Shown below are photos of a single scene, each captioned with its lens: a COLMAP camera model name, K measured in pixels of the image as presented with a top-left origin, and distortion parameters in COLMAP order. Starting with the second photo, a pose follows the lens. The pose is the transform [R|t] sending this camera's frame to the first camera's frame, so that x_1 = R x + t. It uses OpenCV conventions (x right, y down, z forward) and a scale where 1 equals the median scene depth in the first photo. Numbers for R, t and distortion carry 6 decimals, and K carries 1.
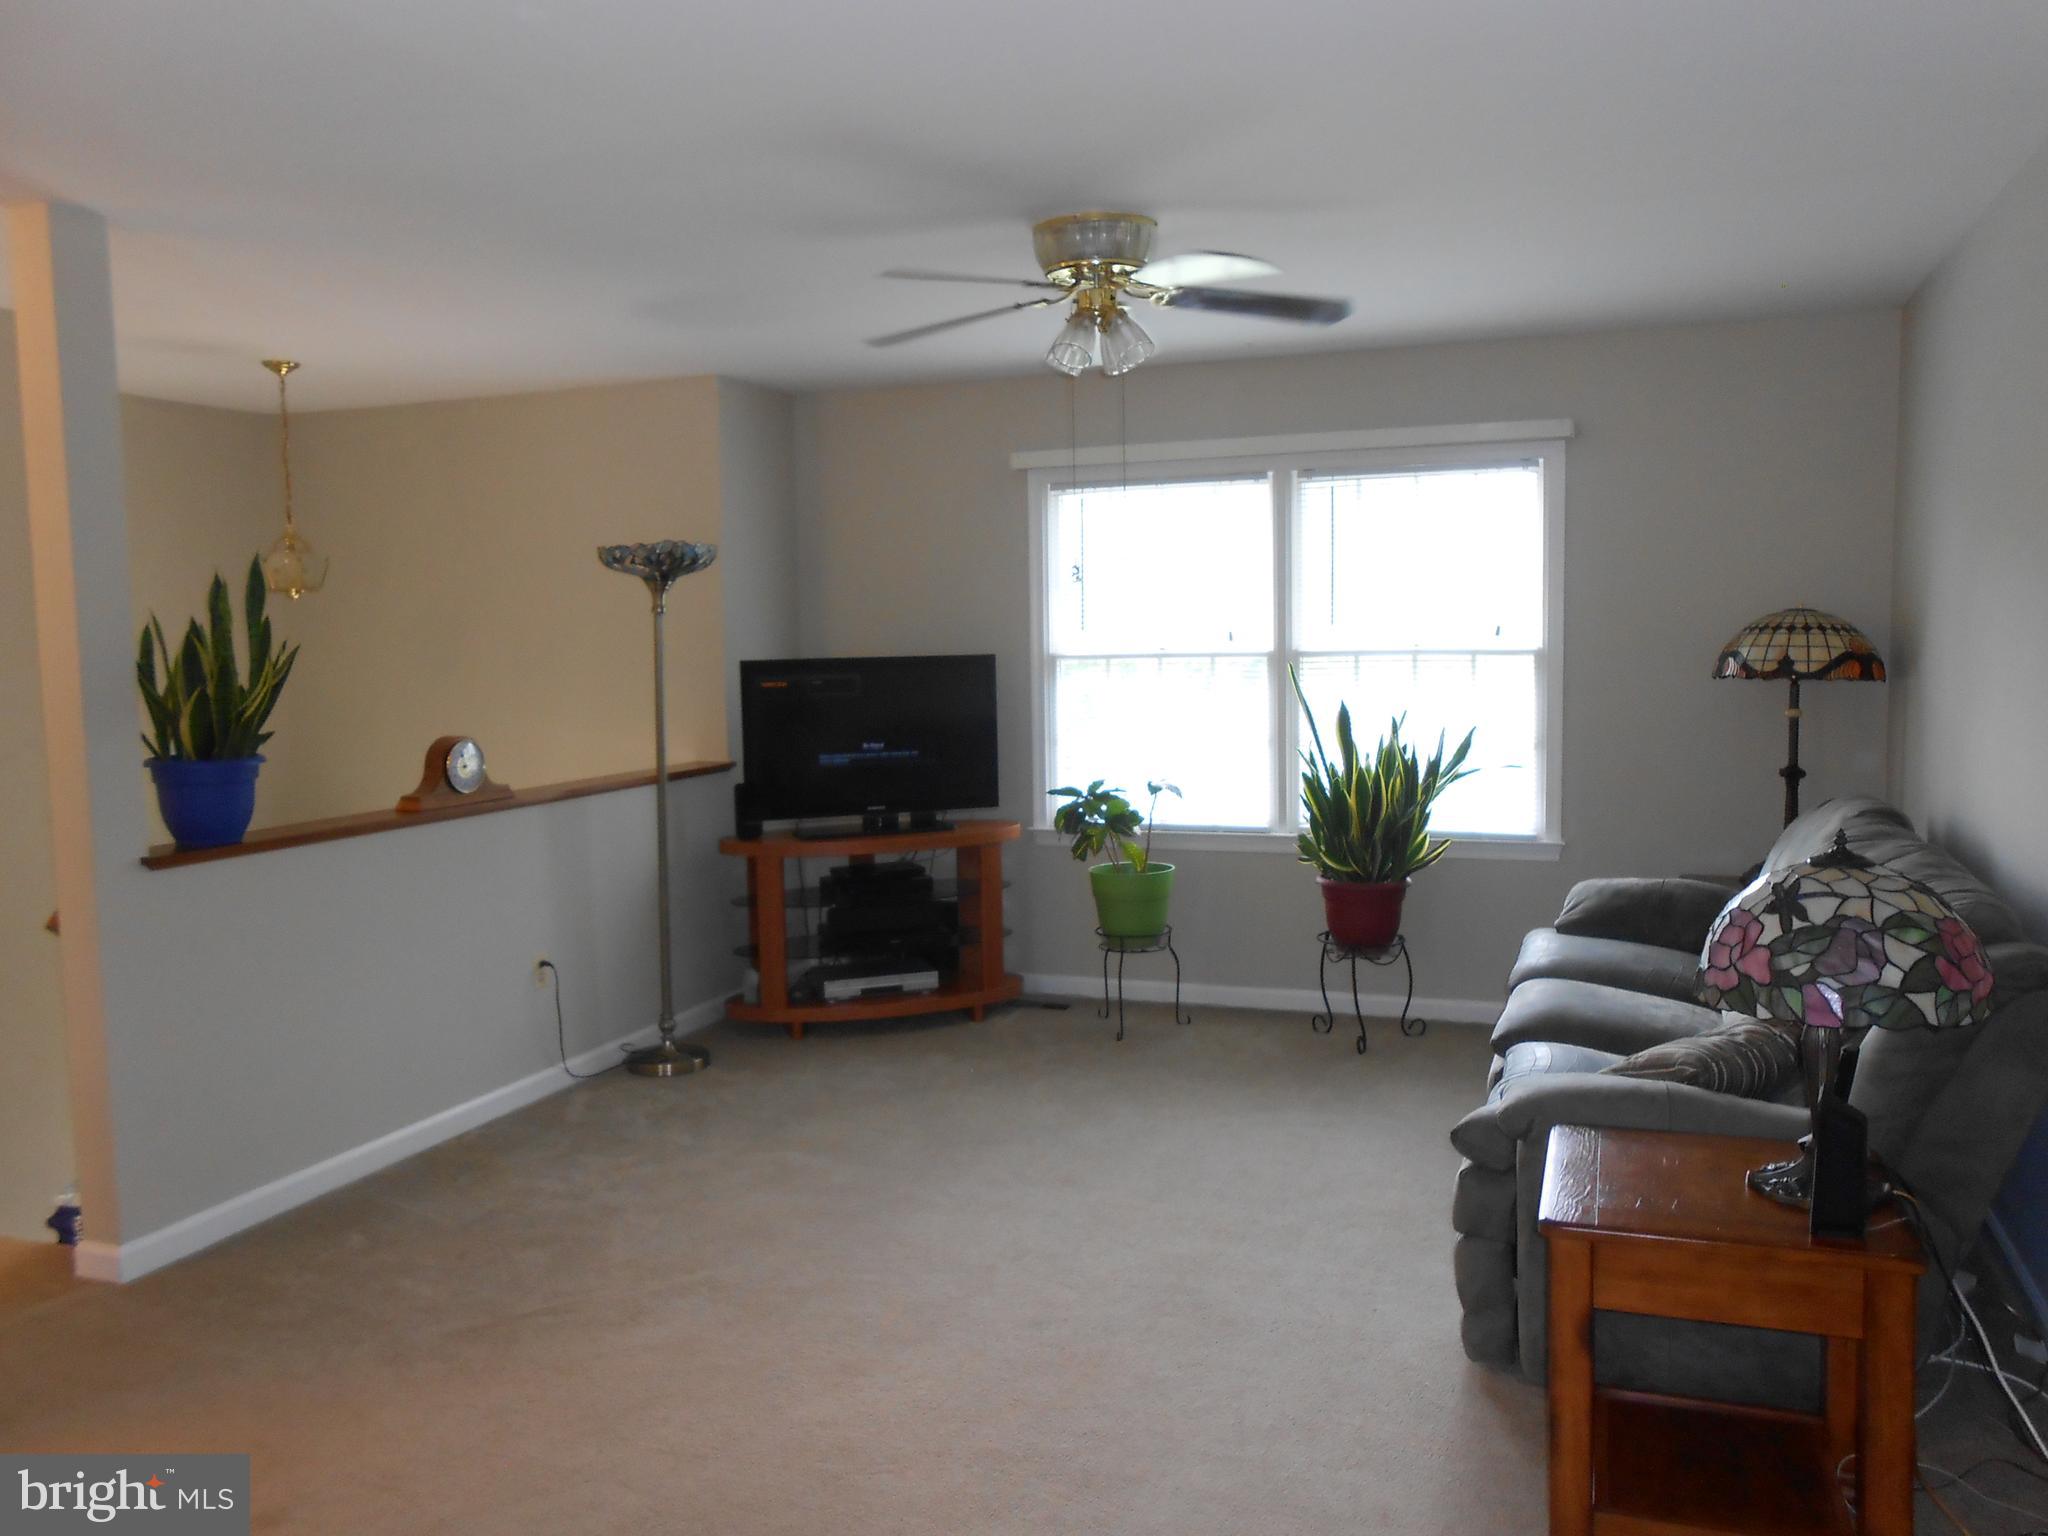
lens RADIAL K [[1602.9, 0, 992.0], [0, 1602.9, 762.6], [0, 0, 1]] dist [-0.058802, 0.062086]
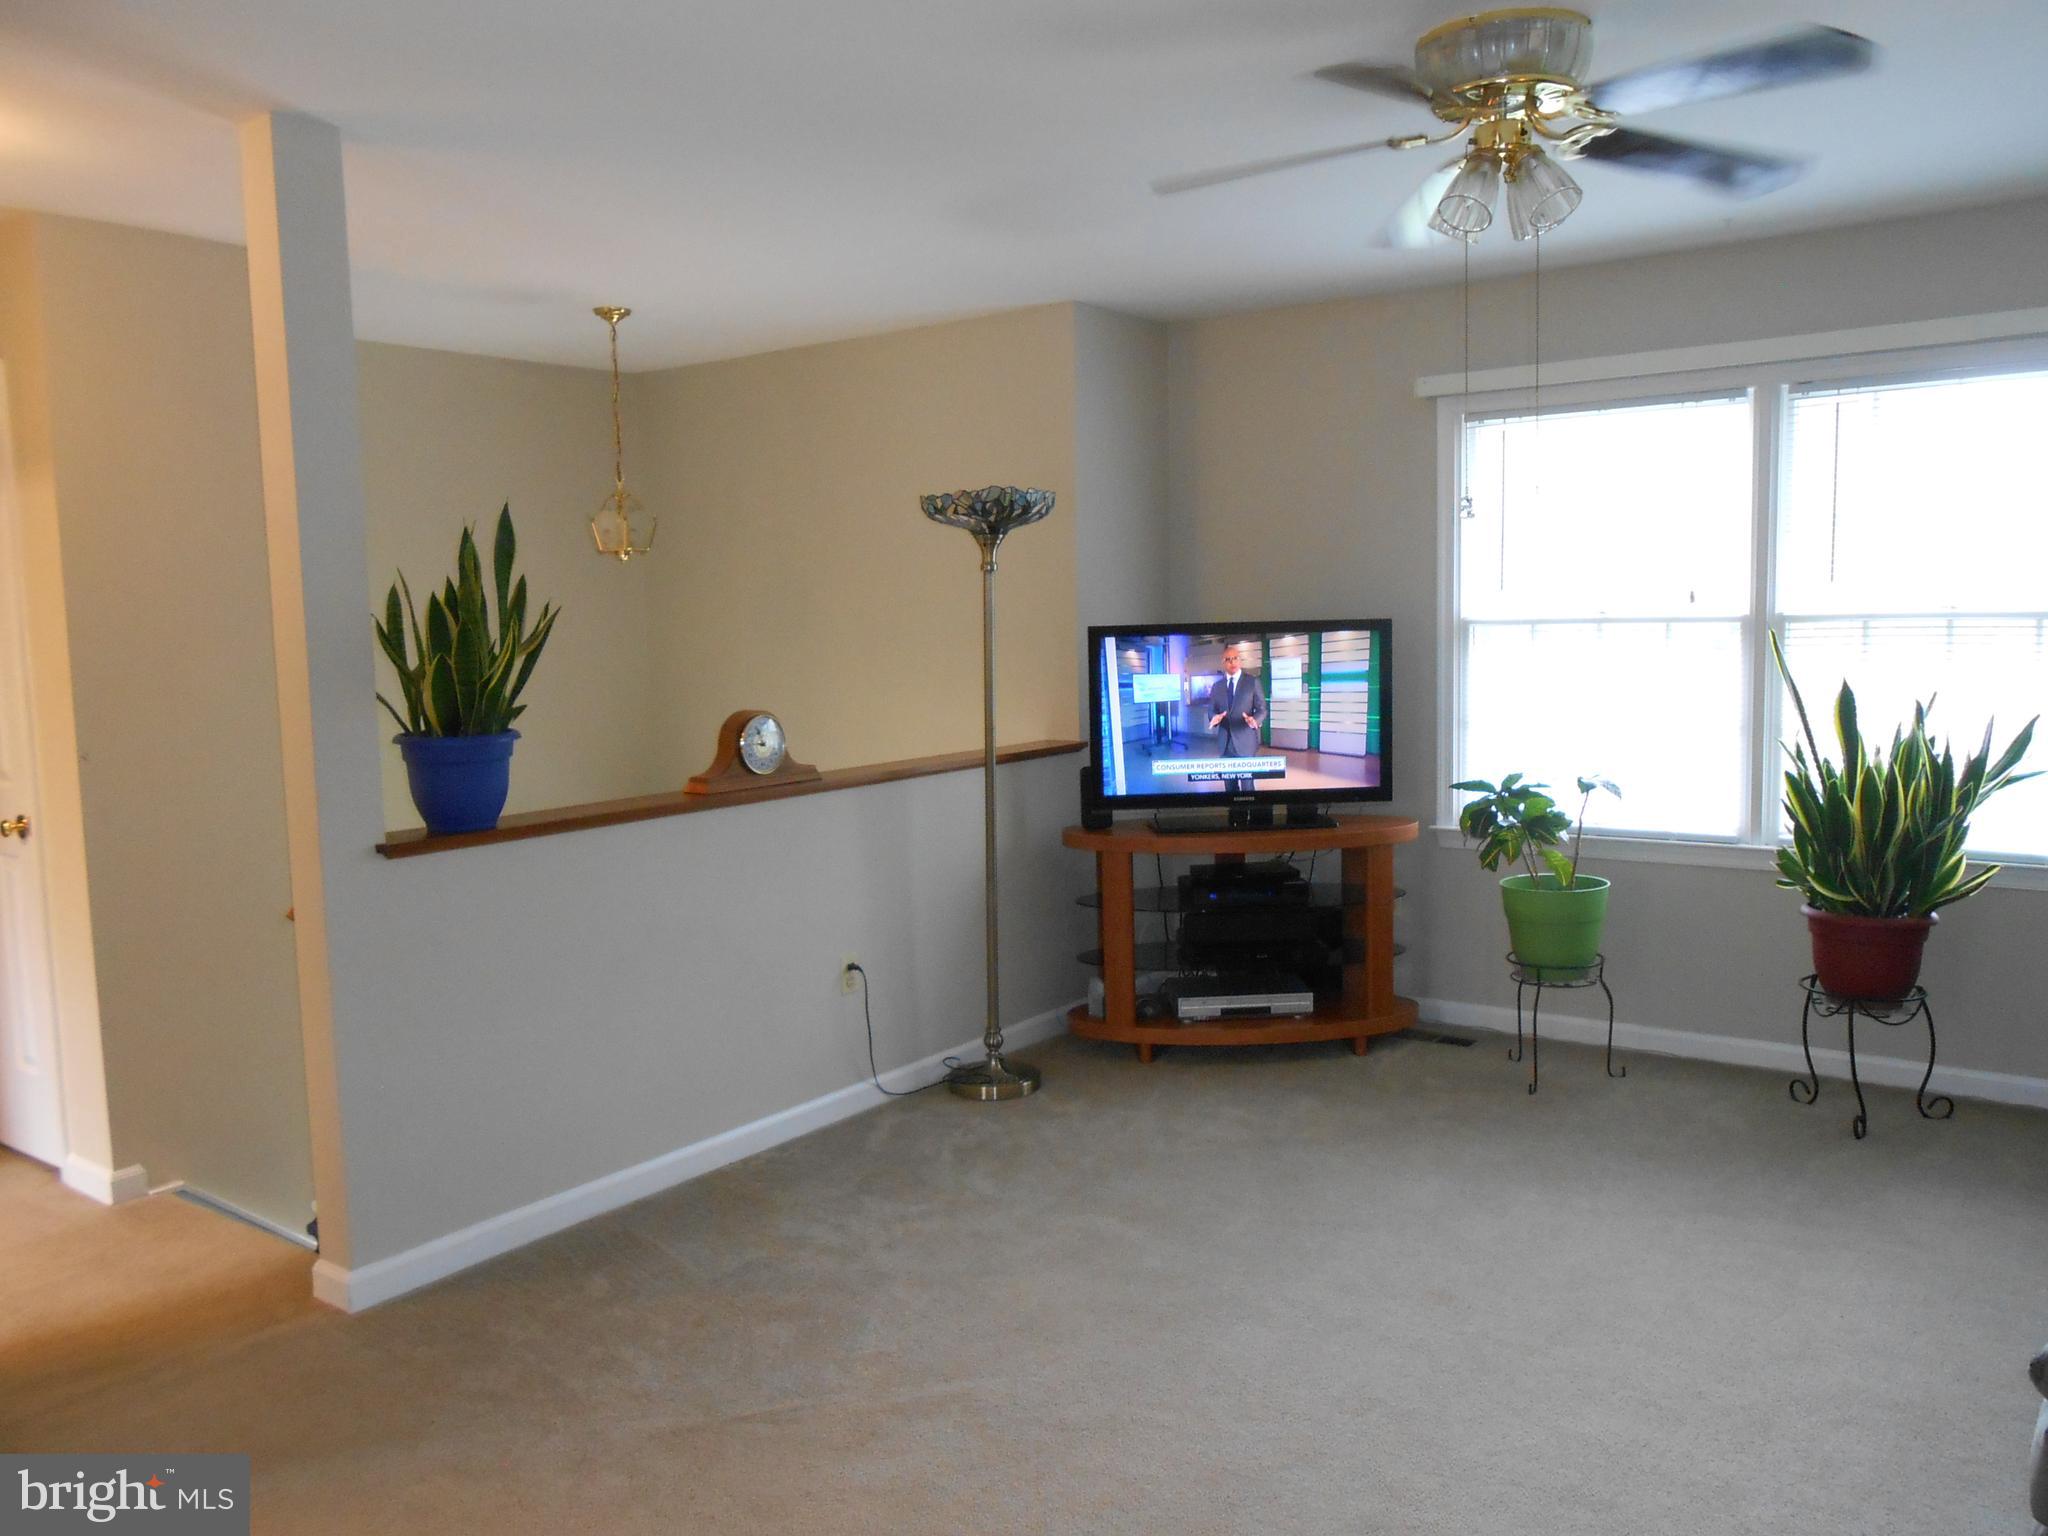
lens RADIAL K [[1602.9, 0, 992.0], [0, 1602.9, 762.6], [0, 0, 1]] dist [-0.058802, 0.062086]
pose [[0.963641, 0.021454, -0.266338, 0.027301], [-0.016174, 0.999627, 0.022004, -0.008226], [0.266710, -0.016897, 0.963629, 0.152577]]
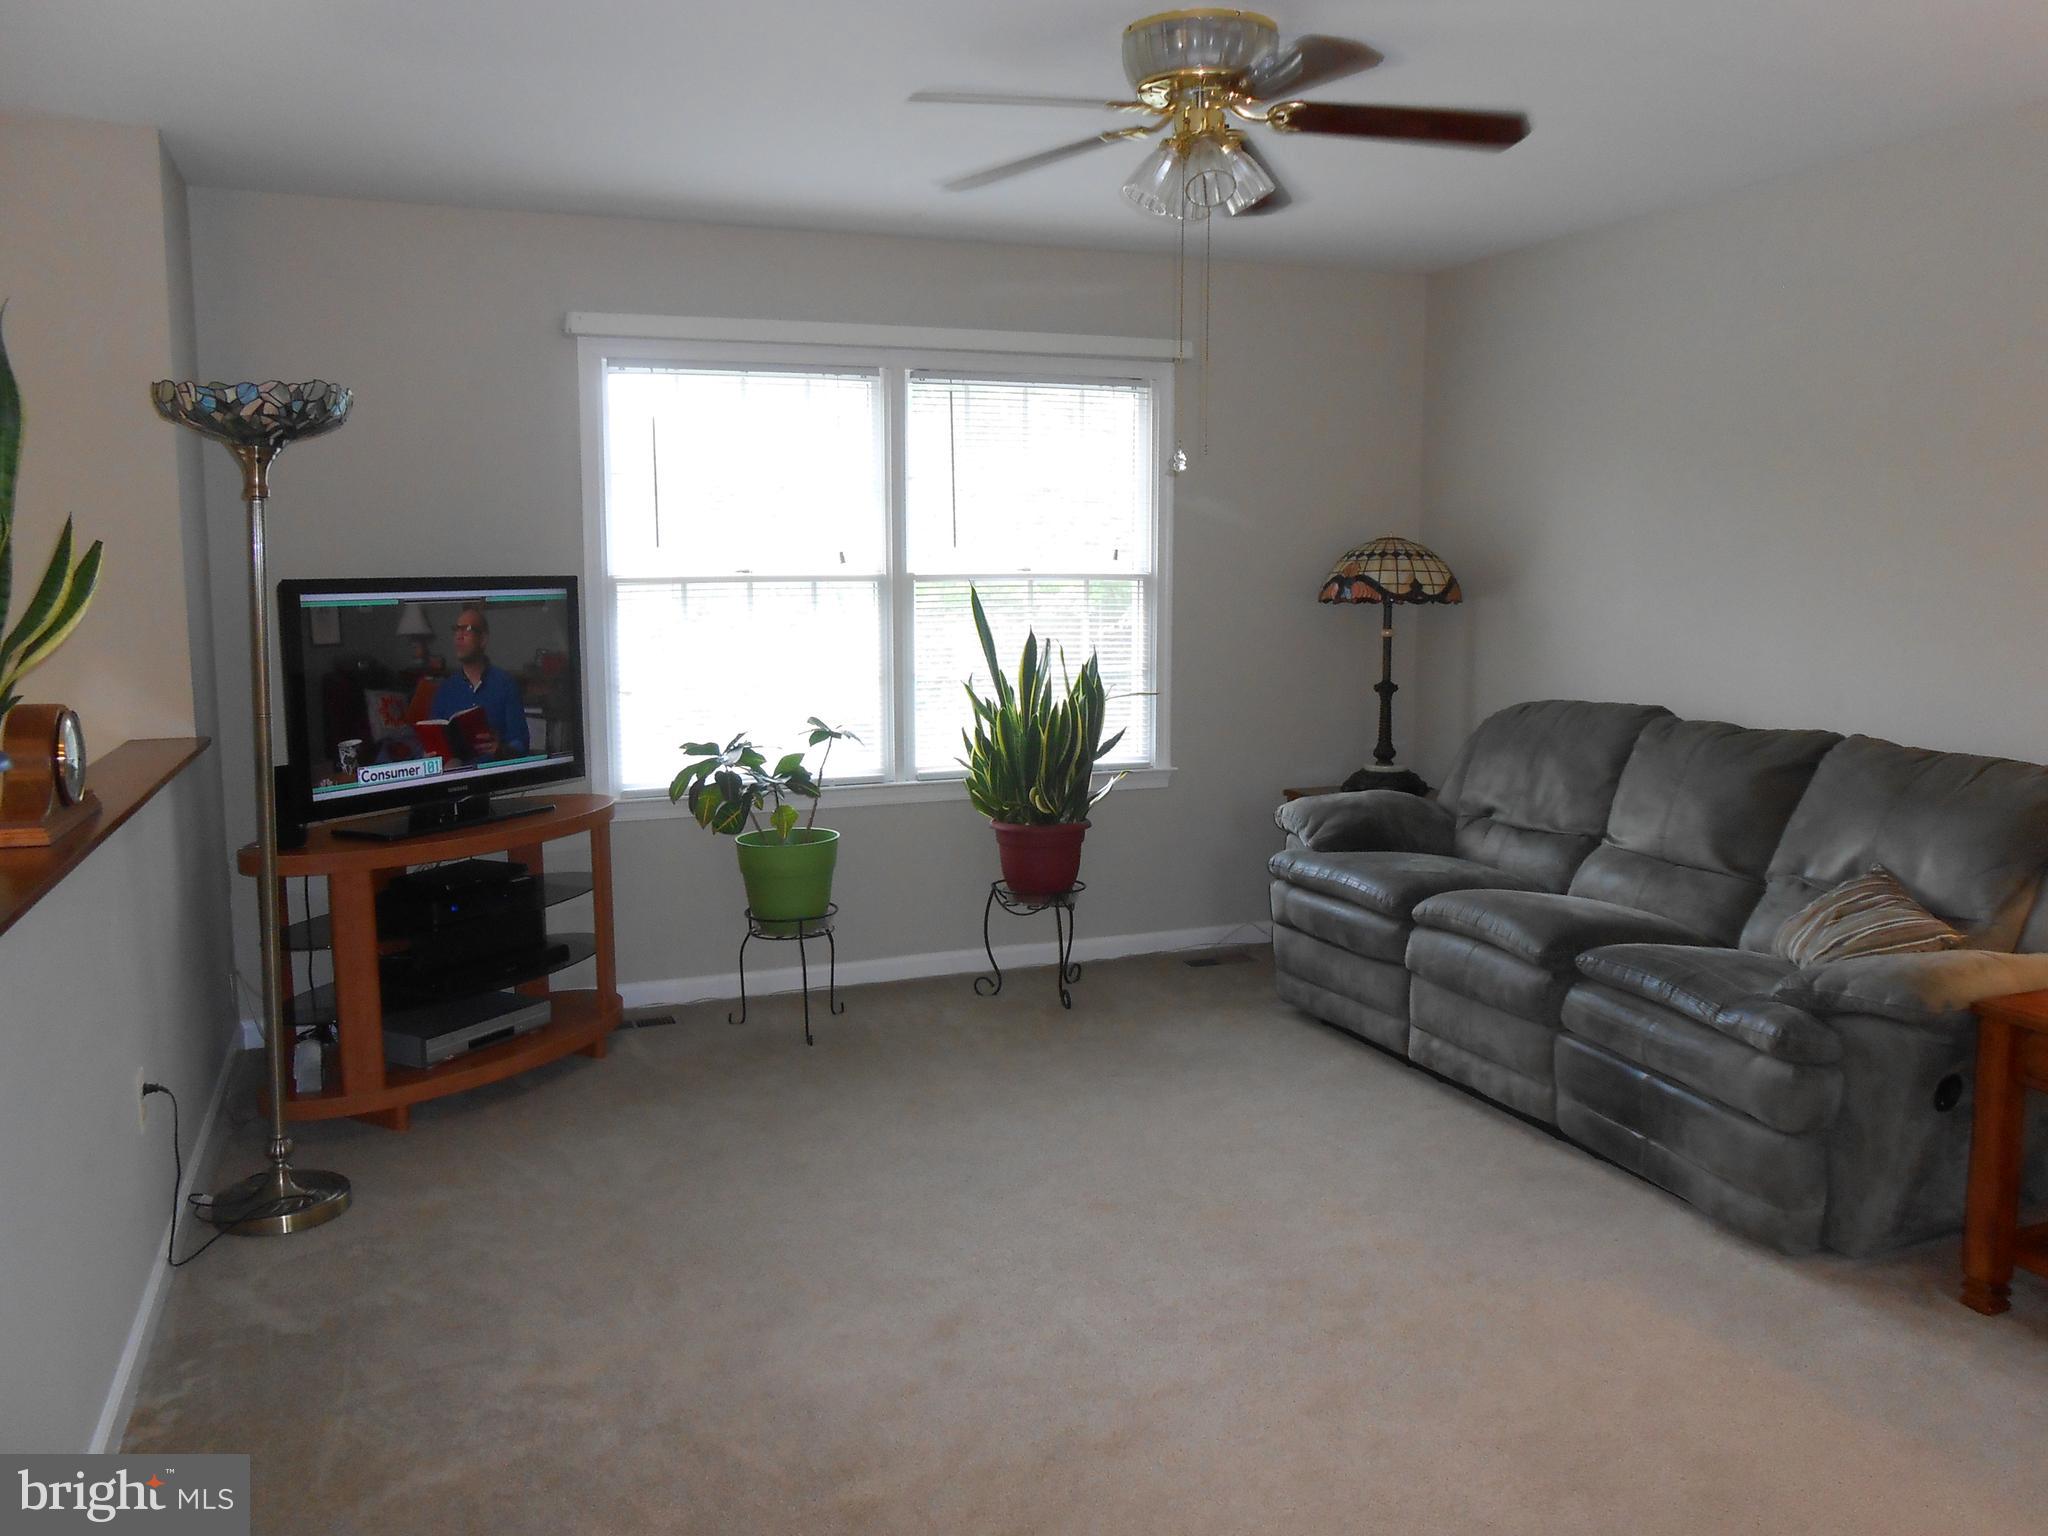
lens RADIAL K [[1609.1, 0, 1016.7], [0, 1609.1, 733.0], [0, 0, 1]] dist [0.065002, -0.000387]
pose [[0.742531, -0.055085, 0.667543, -0.405833], [0.043536, 0.998474, 0.033966, -0.010533], [-0.668395, 0.003841, 0.743796, 0.319463]]
